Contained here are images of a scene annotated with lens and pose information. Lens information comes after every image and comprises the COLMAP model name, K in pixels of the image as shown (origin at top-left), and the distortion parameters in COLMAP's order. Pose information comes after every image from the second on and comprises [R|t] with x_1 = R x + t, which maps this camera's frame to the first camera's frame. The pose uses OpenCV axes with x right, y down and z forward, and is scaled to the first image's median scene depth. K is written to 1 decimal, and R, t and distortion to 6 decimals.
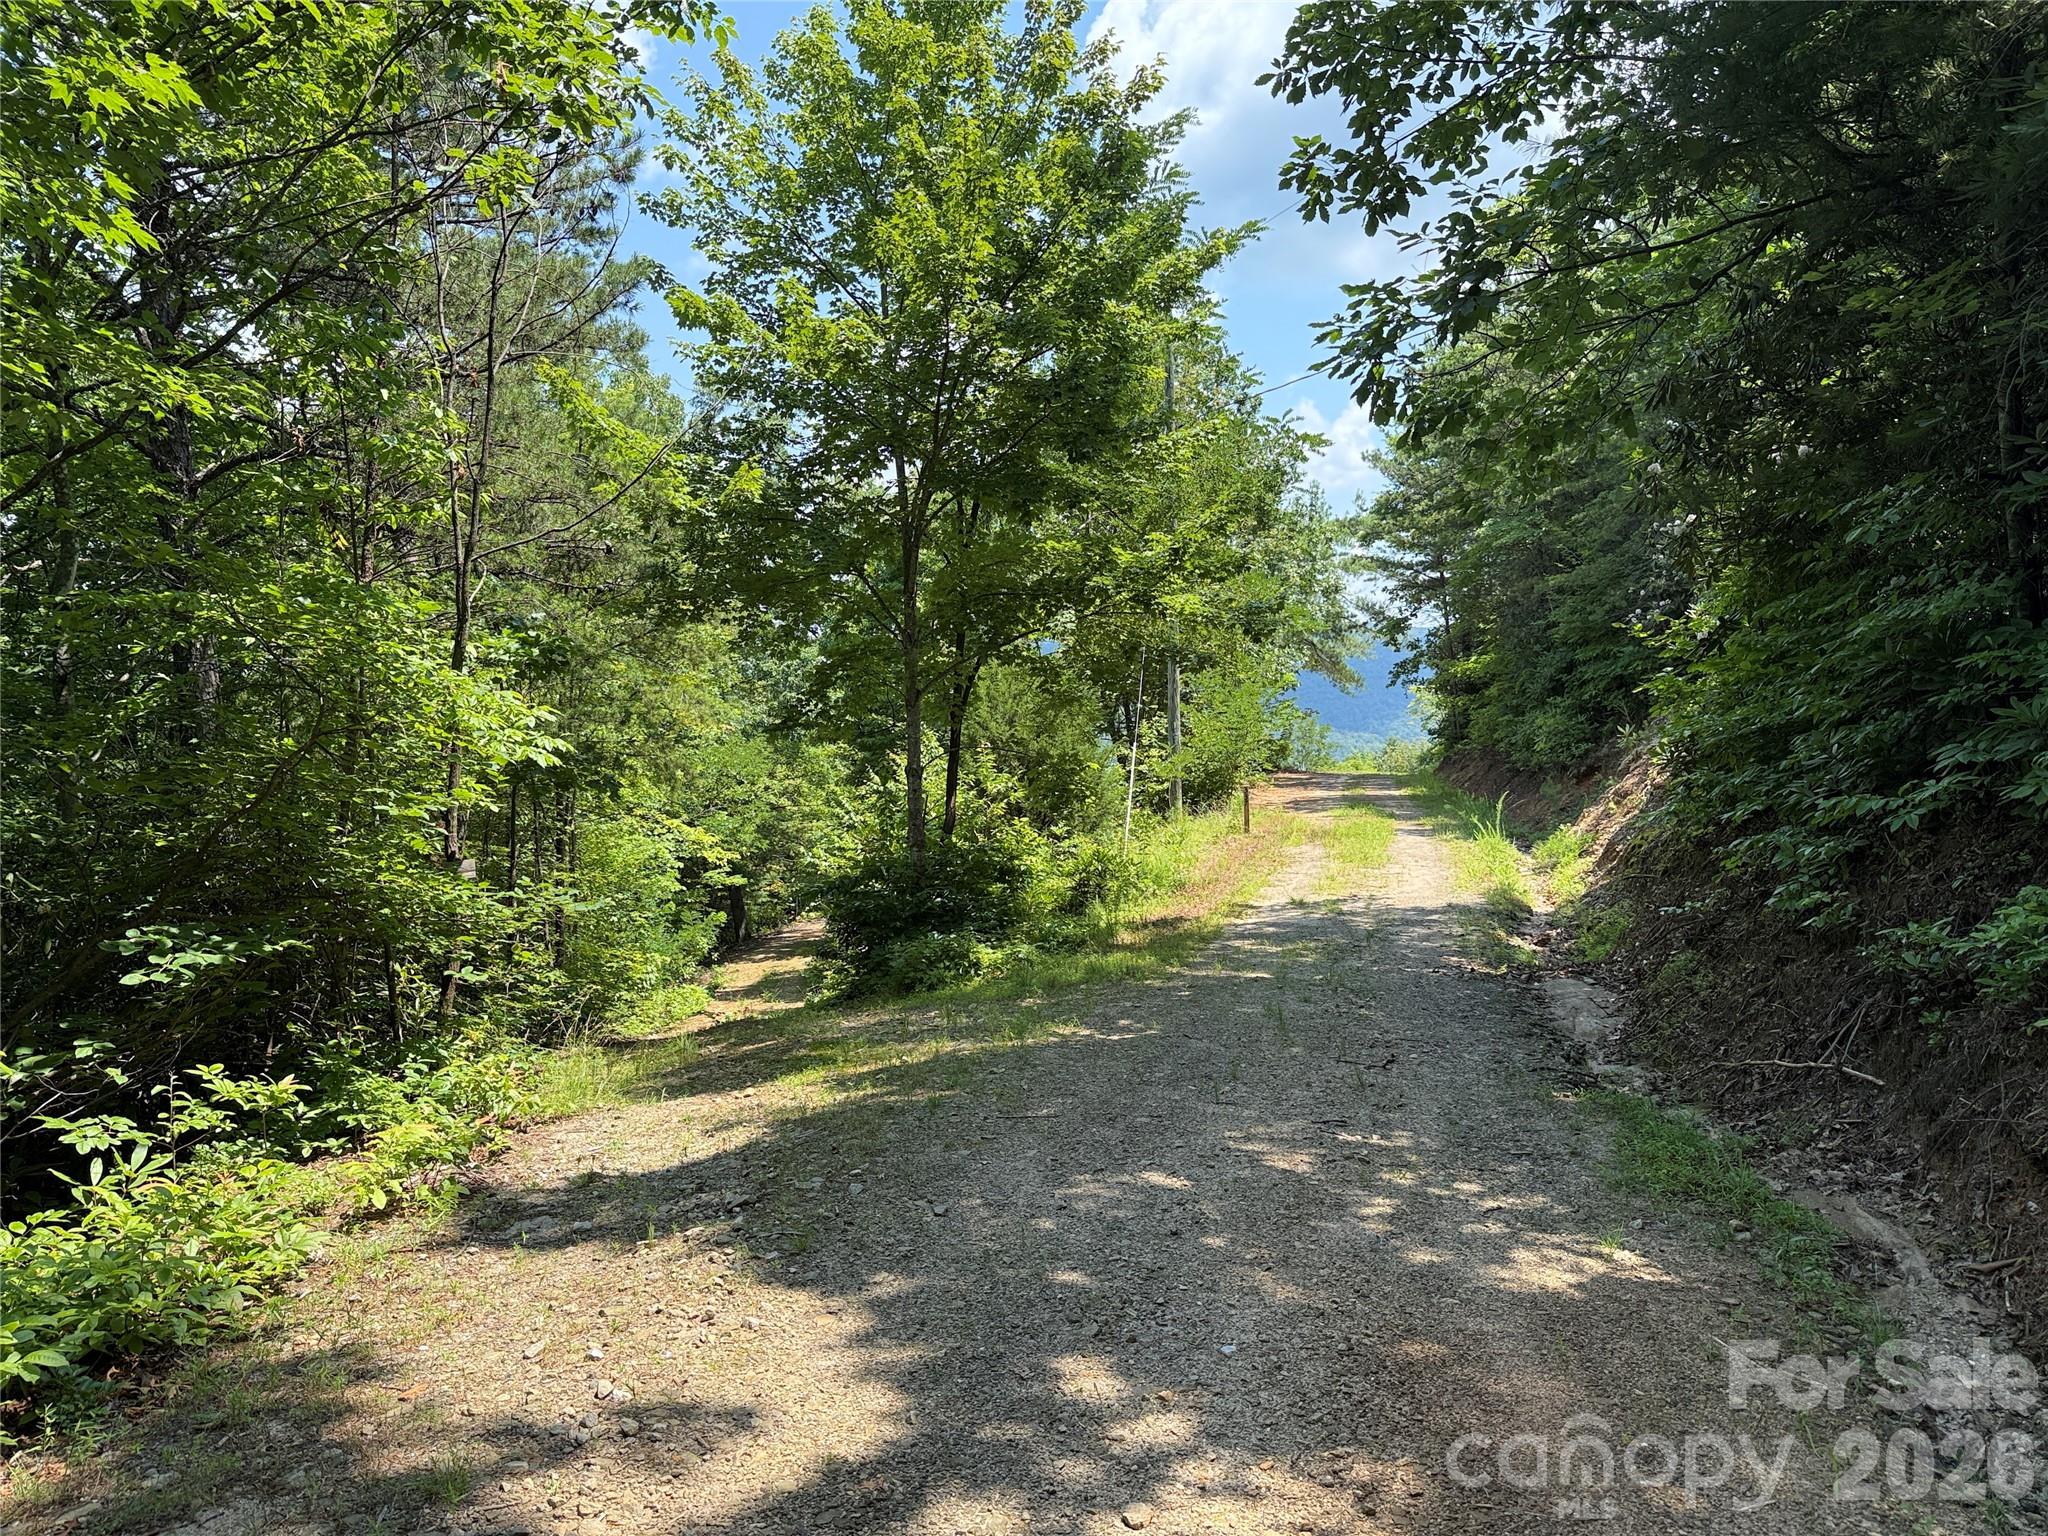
lens RADIAL K [[1430.6, 0, 1017.0], [0, 1430.6, 775.4], [0, 0, 1]] dist [0.000445, 0.000415]
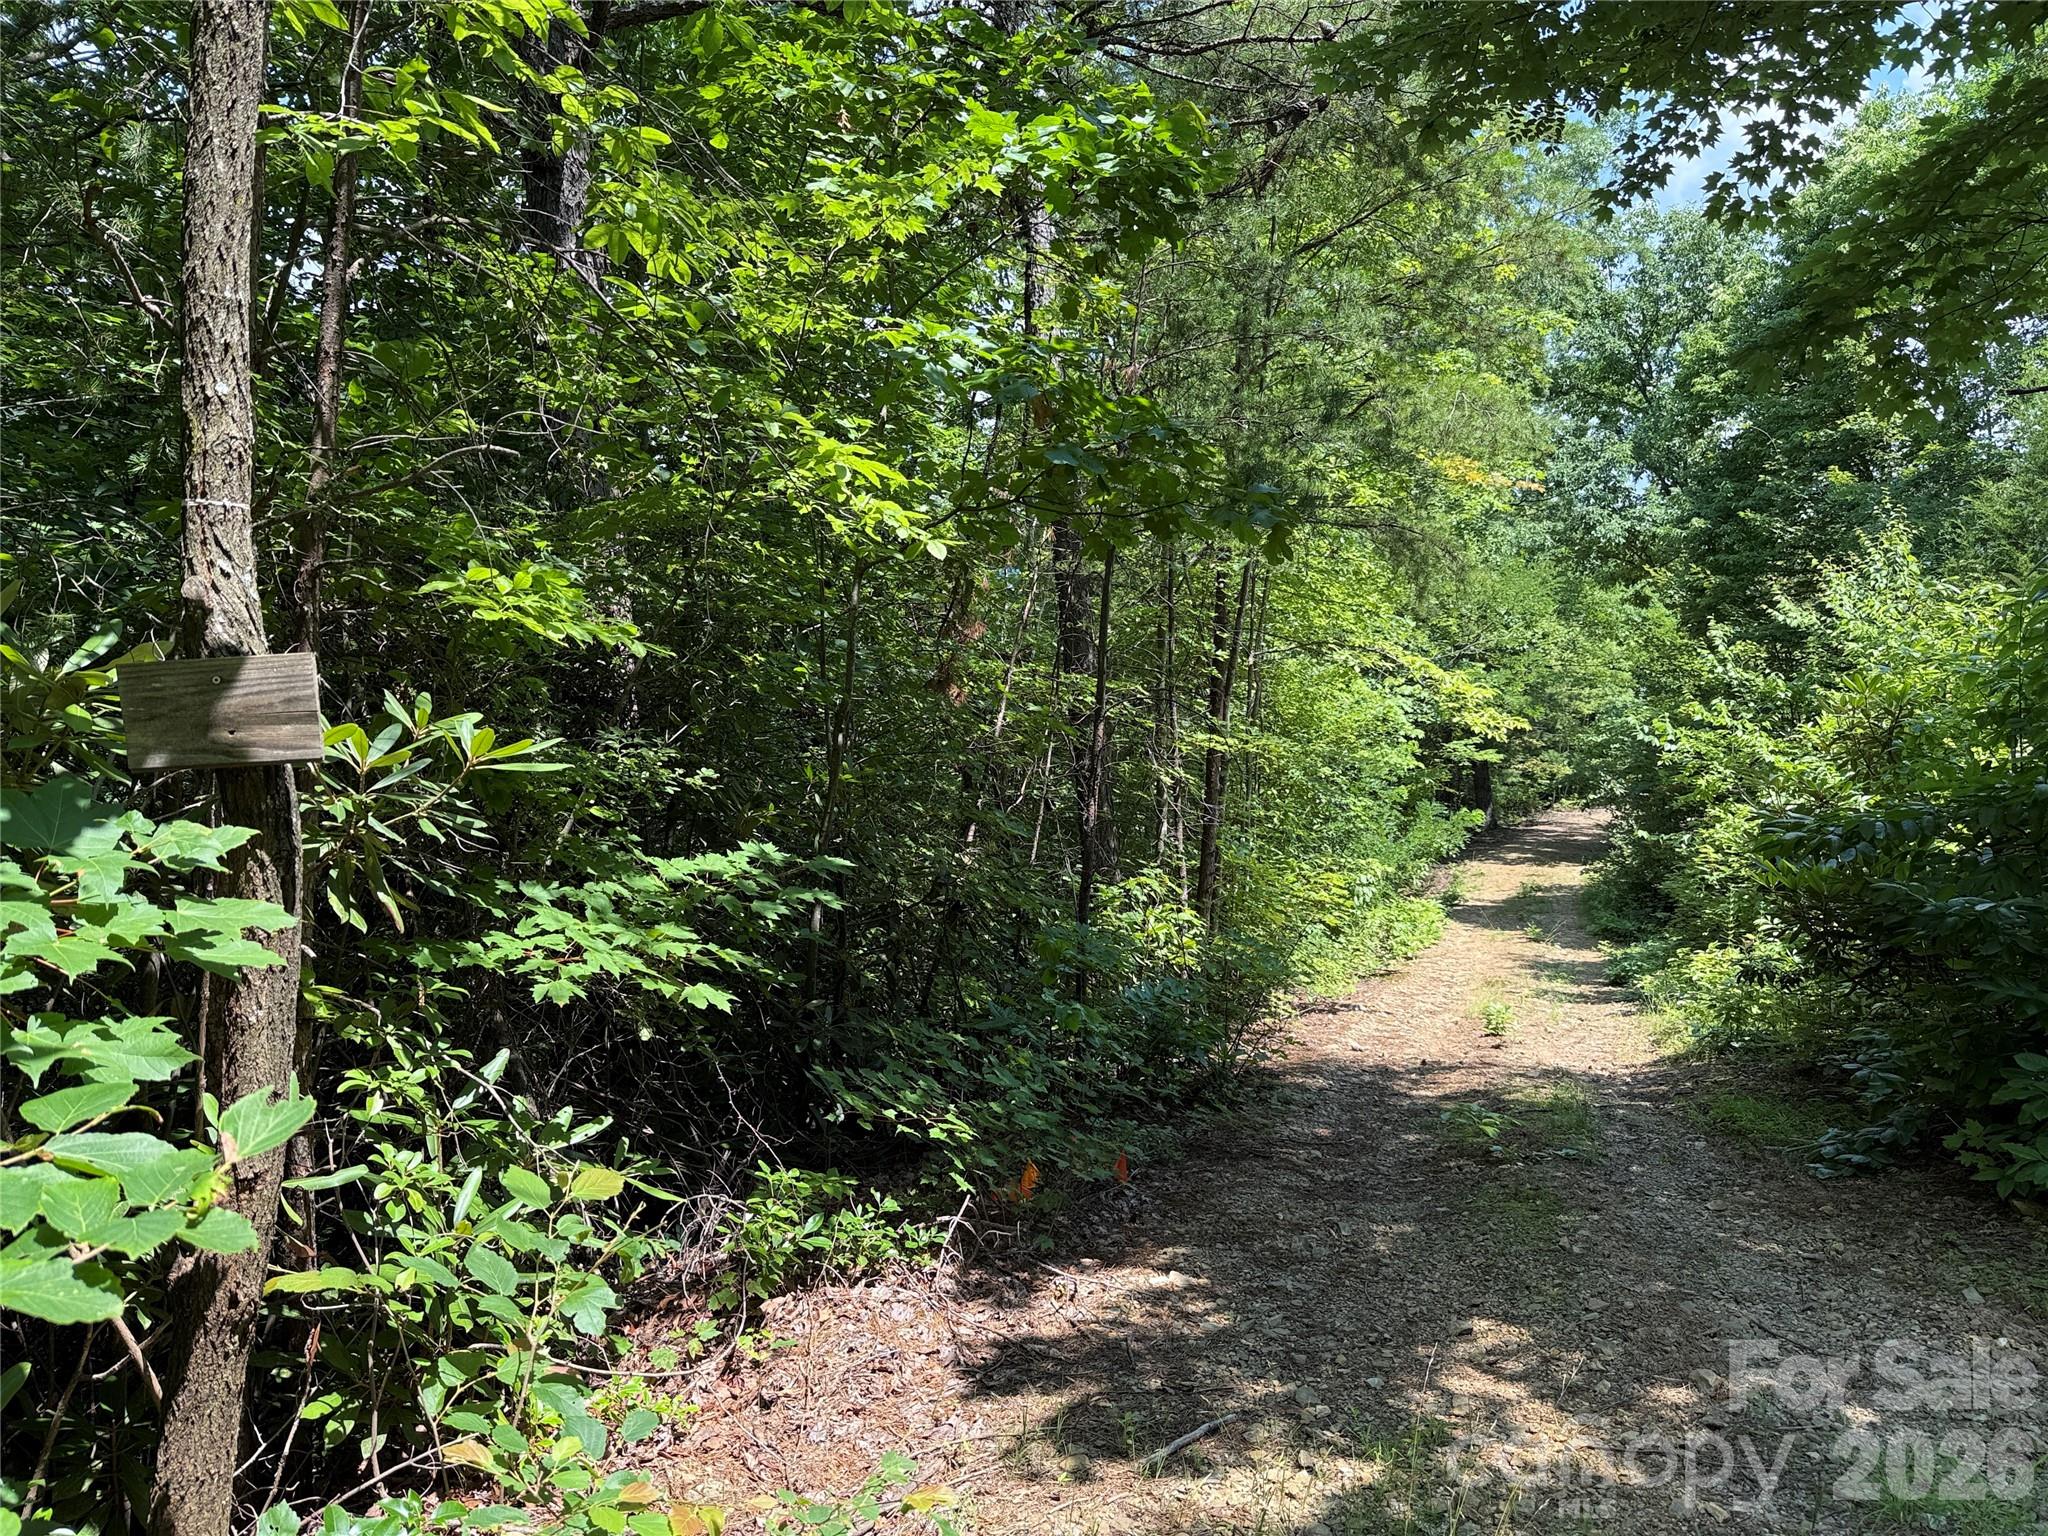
lens RADIAL K [[1430.6, 0, 1015.4], [0, 1430.6, 780.7], [0, 0, 1]] dist [0.000445, 0.000415]
pose [[0.874525, 0.085942, -0.477305, -0.063533], [-0.037986, 0.993288, 0.109249, 0.015162], [0.483490, -0.077410, 0.871920, 0.258564]]
